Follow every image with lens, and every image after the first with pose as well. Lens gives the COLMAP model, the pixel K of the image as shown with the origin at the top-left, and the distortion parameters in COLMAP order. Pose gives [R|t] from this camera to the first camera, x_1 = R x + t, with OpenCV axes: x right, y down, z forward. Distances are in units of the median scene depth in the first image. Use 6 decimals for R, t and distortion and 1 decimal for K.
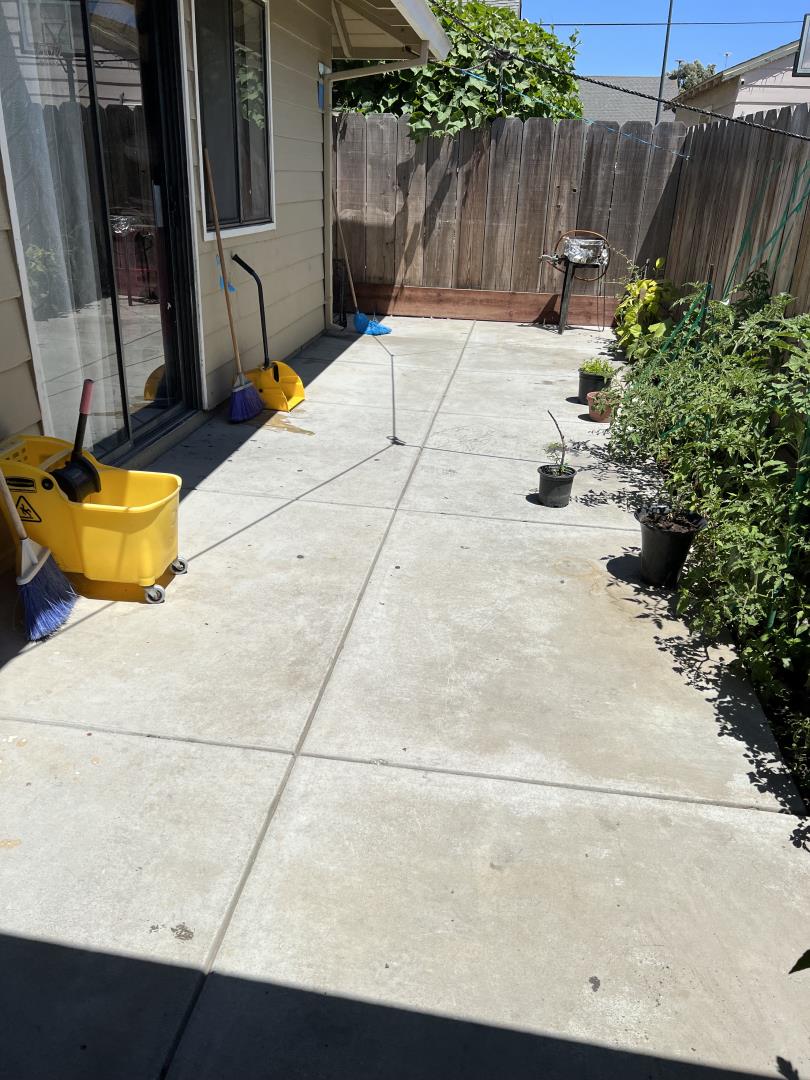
lens RADIAL K [[828.7, 0, 405.0], [0, 828.7, 540.0], [0, 0, 1]] dist [0.214728, -0.513863]
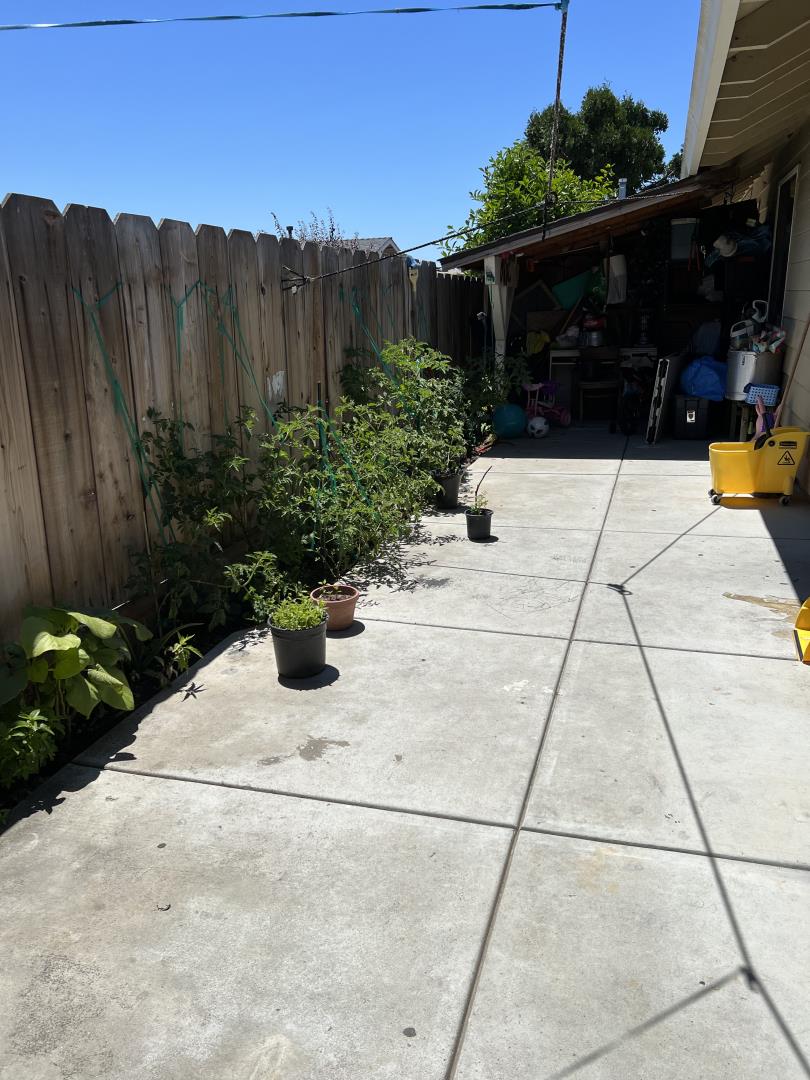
lens RADIAL K [[828.7, 0, 405.0], [0, 828.7, 540.0], [0, 0, 1]] dist [0.214728, -0.513863]
pose [[-0.988120, -0.053305, 0.144145, 0.088664], [0.051783, 0.767600, 0.638834, -0.746015], [-0.144699, 0.638709, -0.755720, 1.701017]]
